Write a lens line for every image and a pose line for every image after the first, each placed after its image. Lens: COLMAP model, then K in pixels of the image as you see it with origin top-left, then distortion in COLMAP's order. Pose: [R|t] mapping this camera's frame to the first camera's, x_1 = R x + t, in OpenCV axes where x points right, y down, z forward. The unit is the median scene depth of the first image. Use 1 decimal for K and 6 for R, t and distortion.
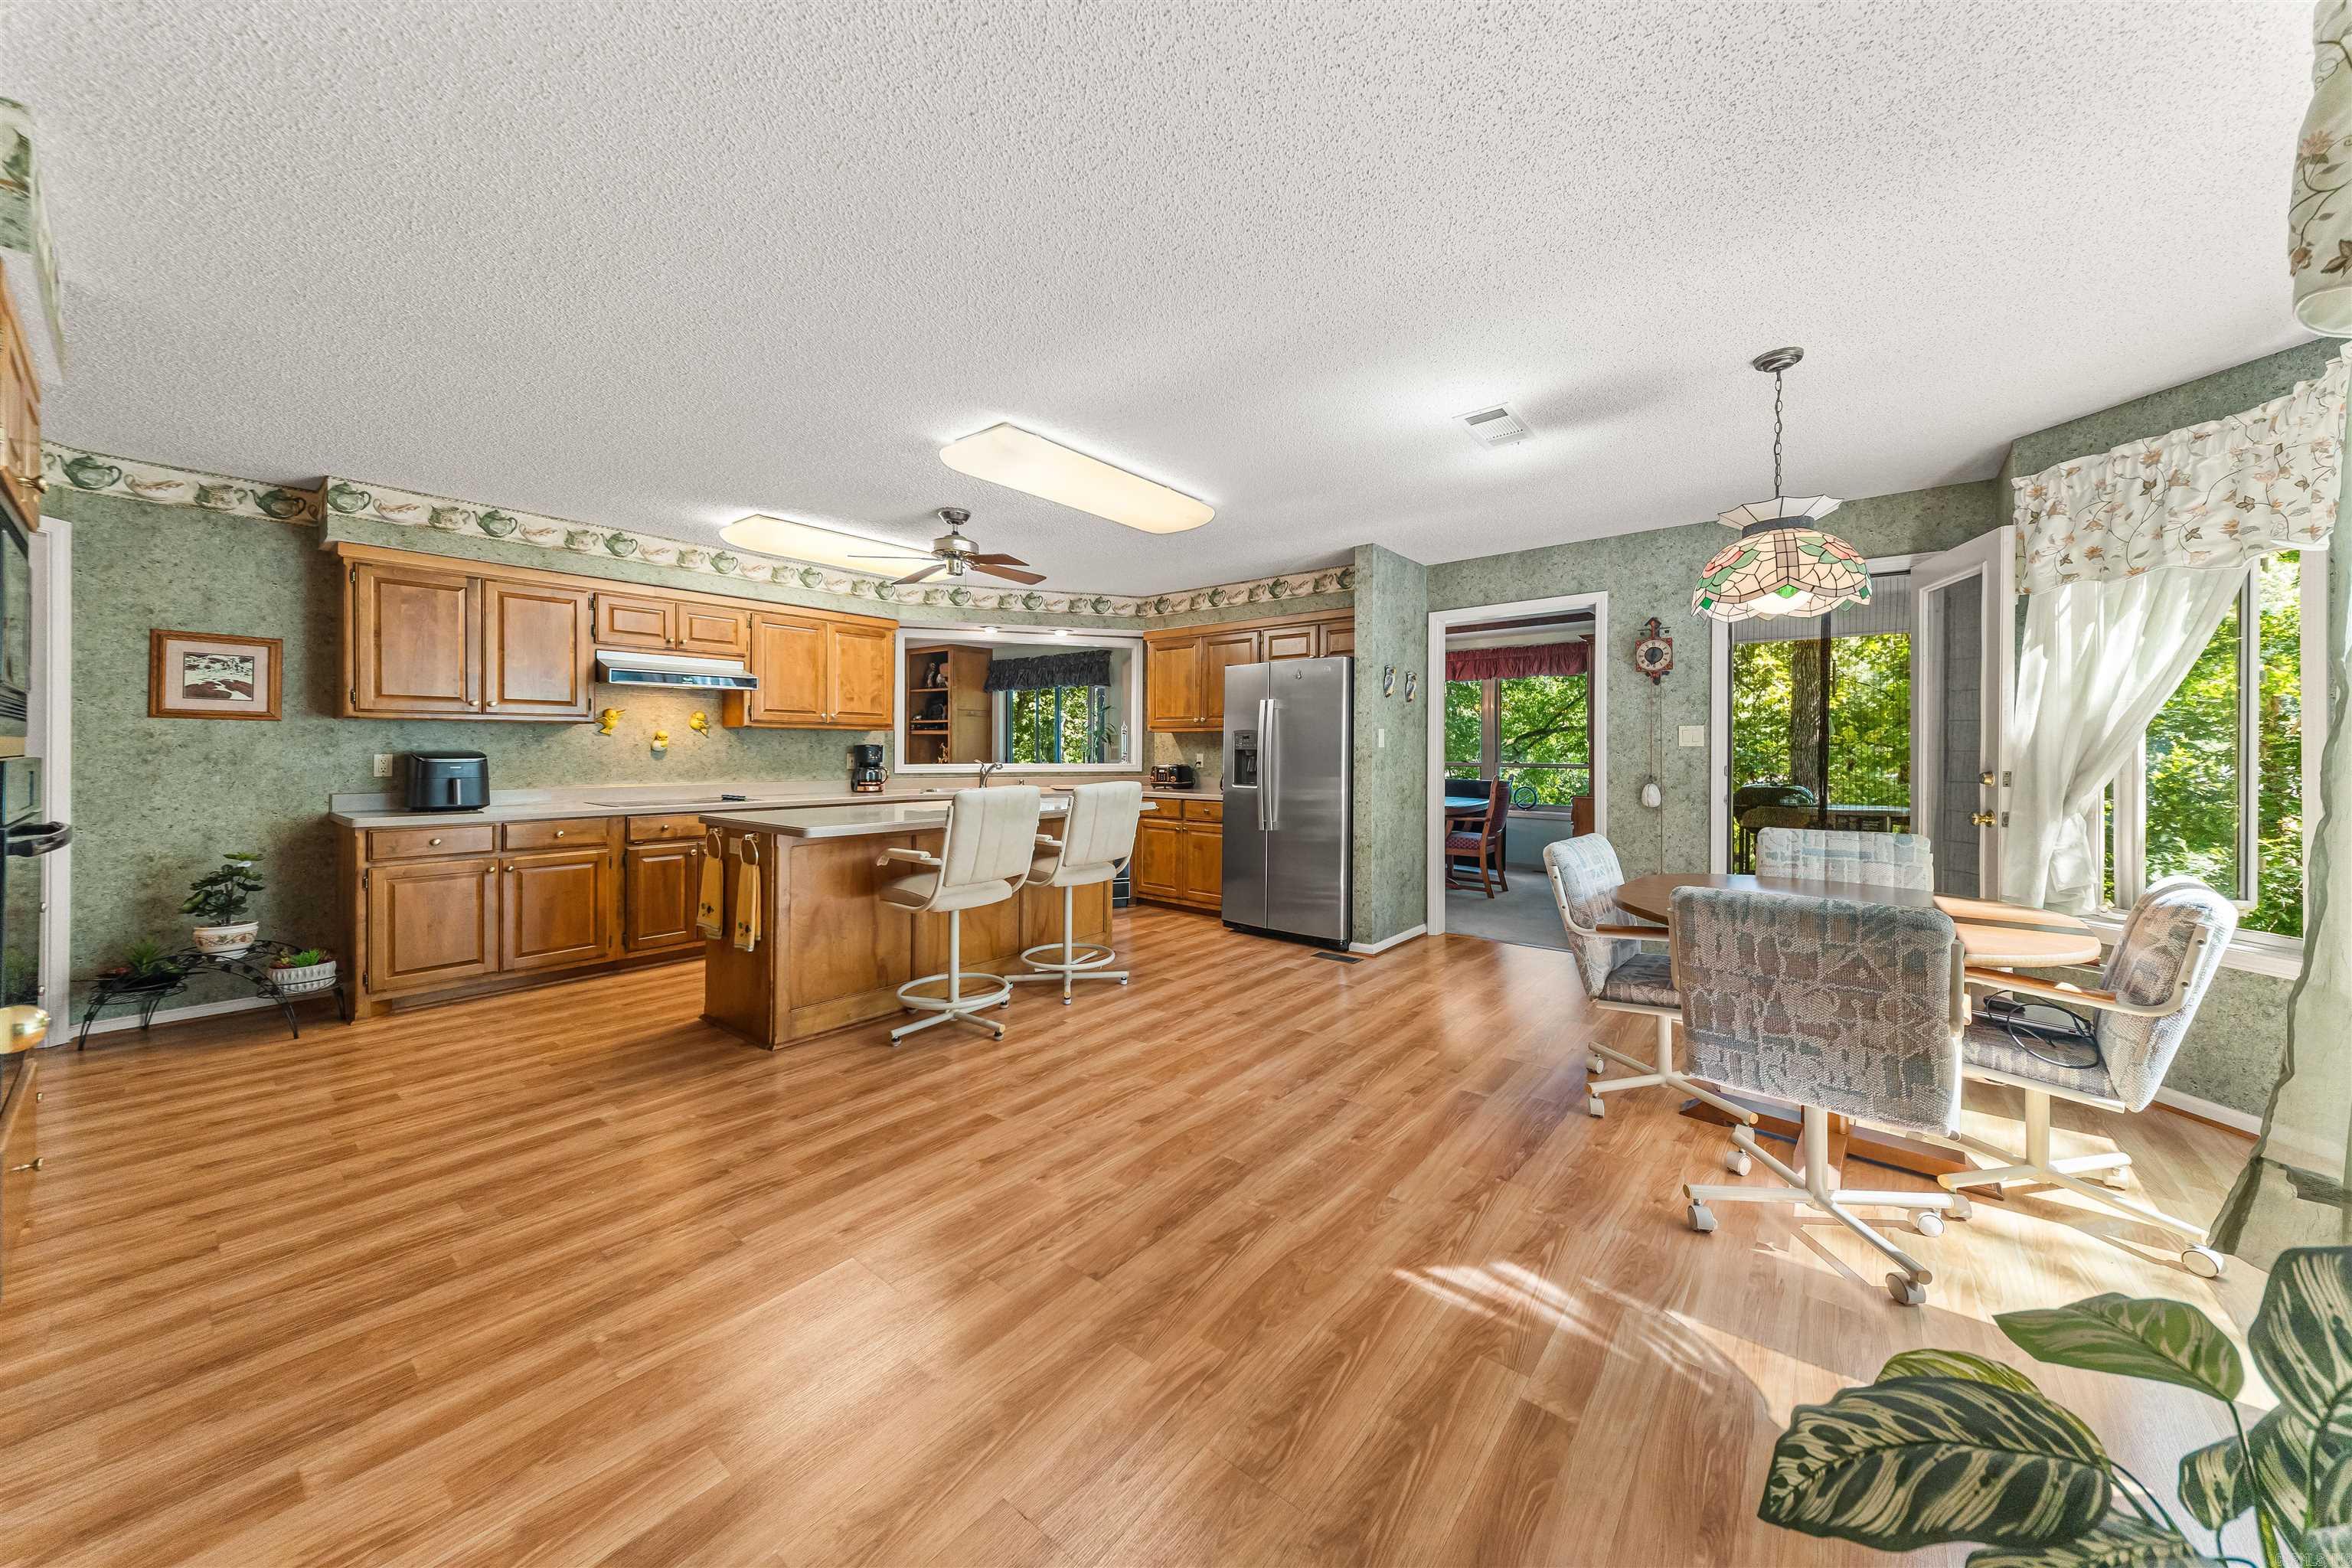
lens RADIAL K [[820.9, 0, 1187.3], [0, 820.9, 755.7], [0, 0, 1]] dist [0.030207, -0.009392]
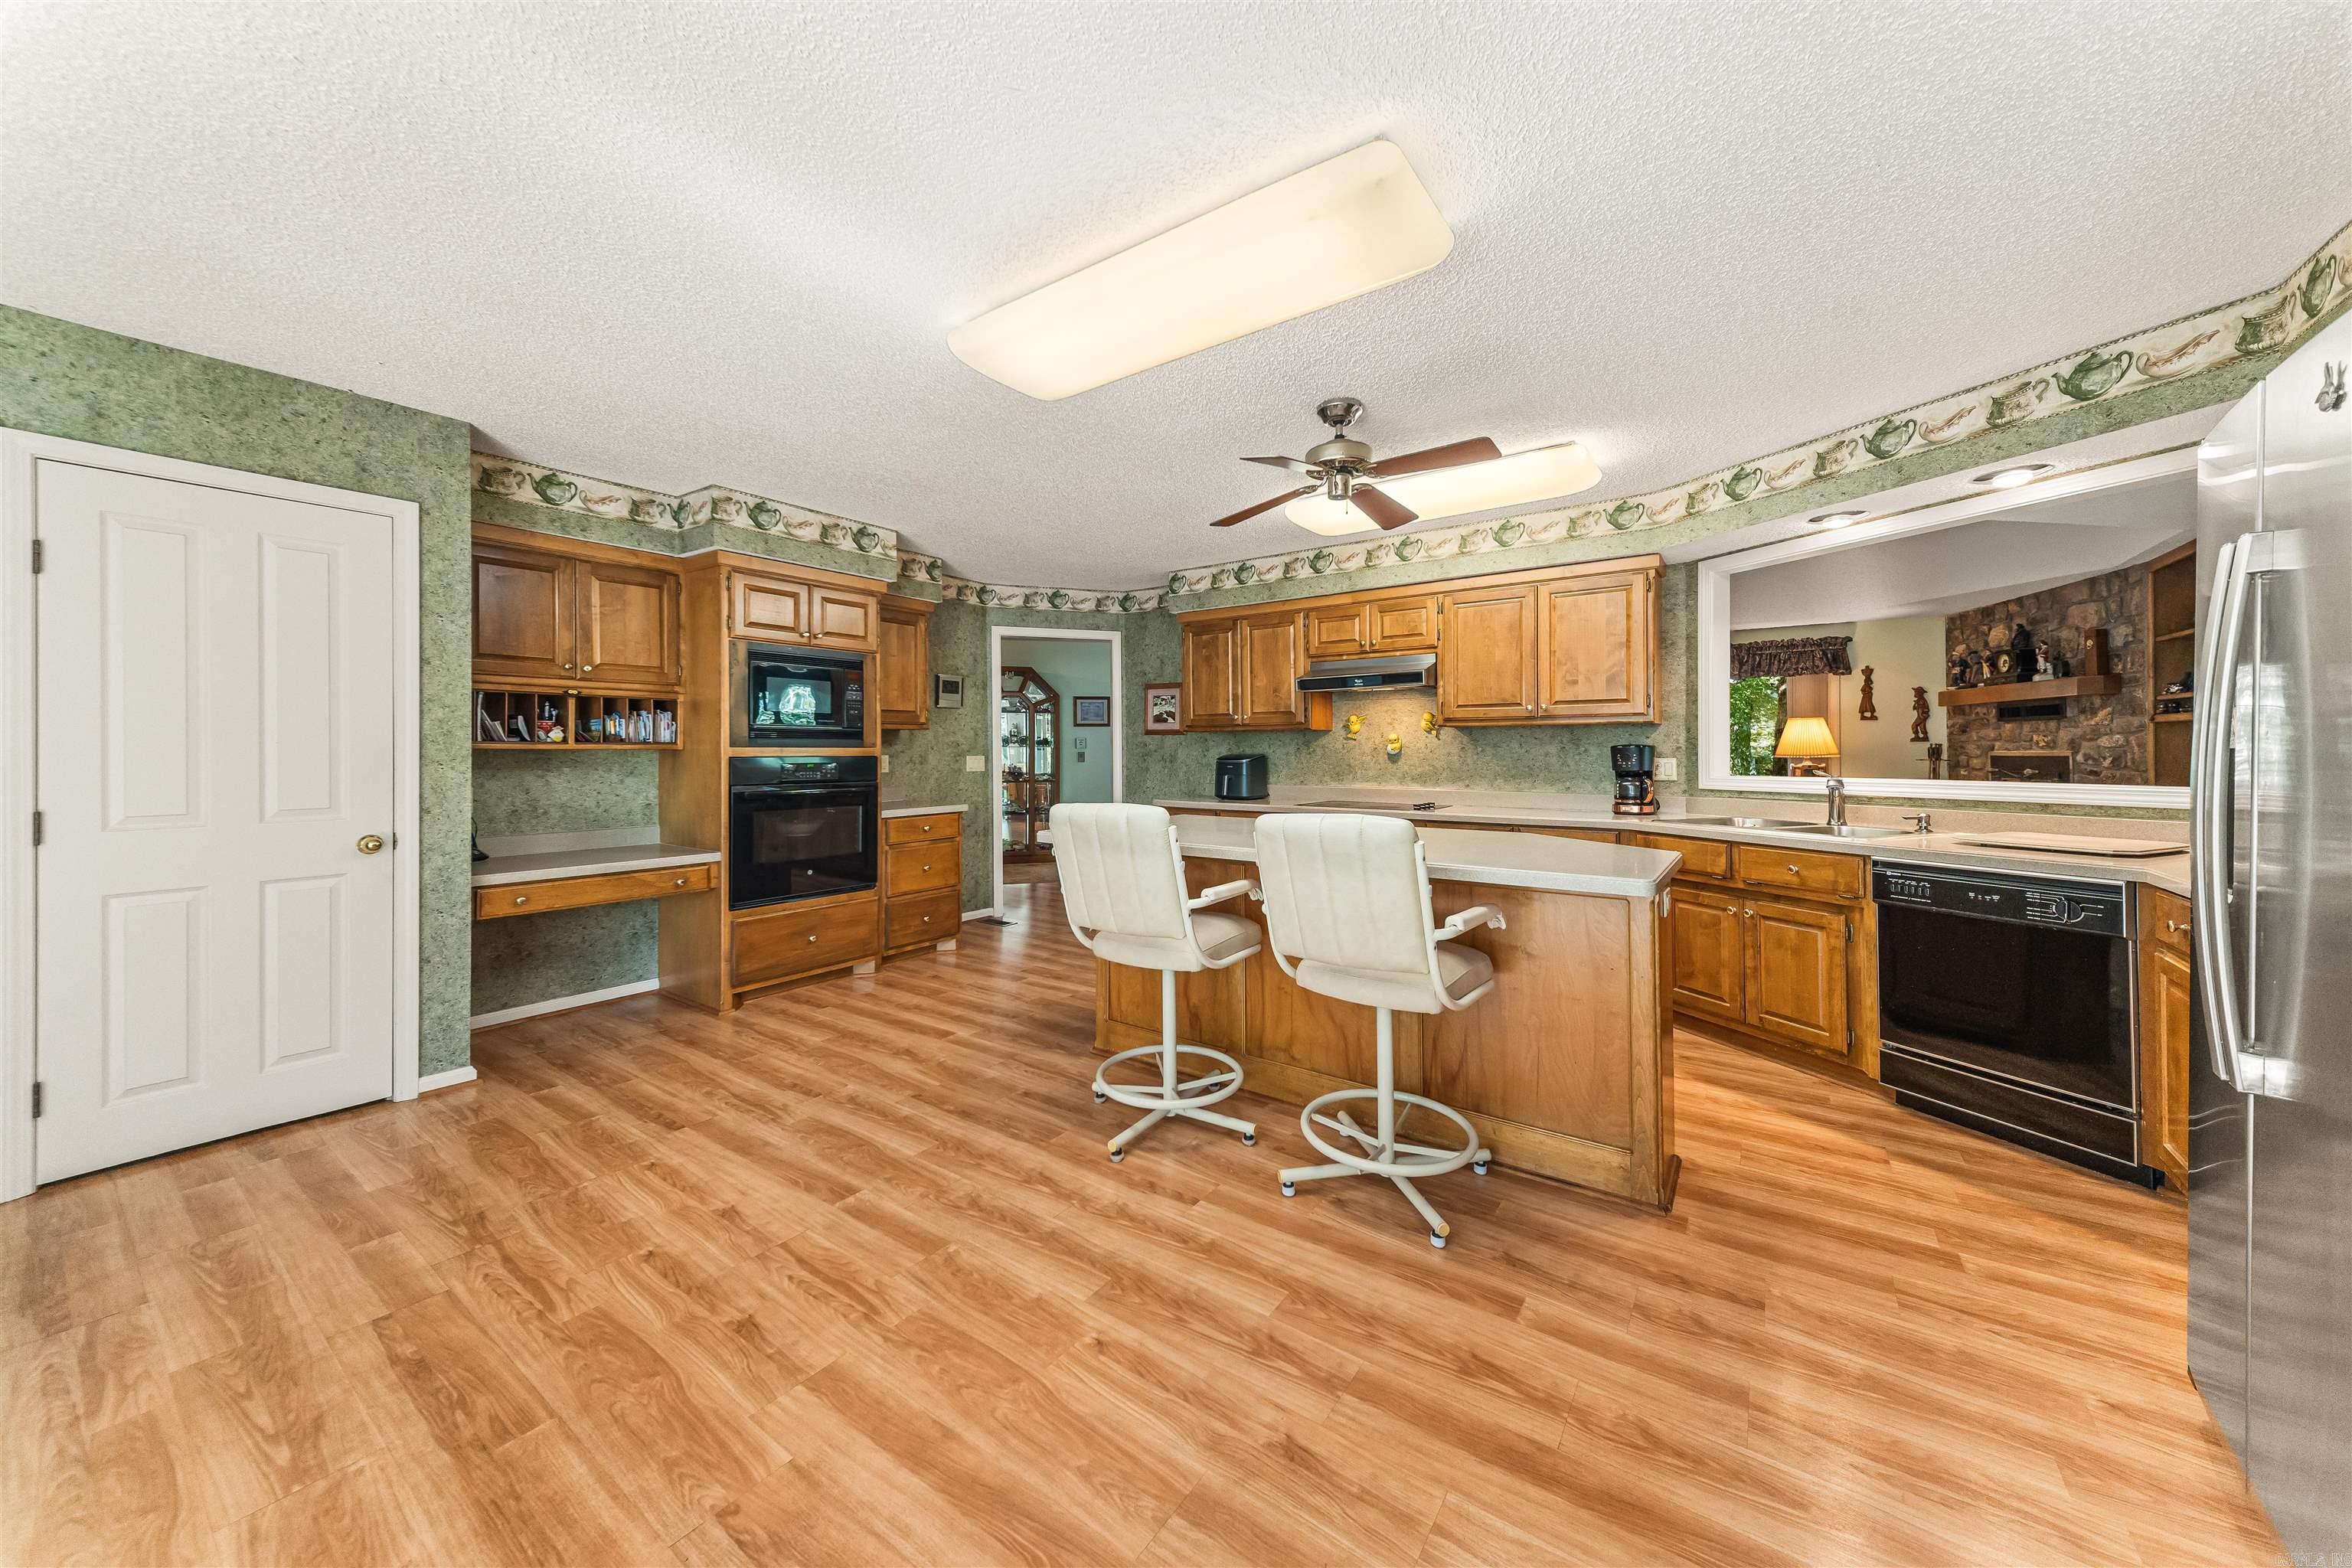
lens RADIAL K [[820.9, 0, 1187.3], [0, 820.9, 755.7], [0, 0, 1]] dist [0.030207, -0.009392]
pose [[0.055786, 0.003084, -0.998438, 0.474357], [-0.004039, 0.999988, 0.002863, -0.007884], [0.998435, 0.003873, 0.055798, 0.992477]]
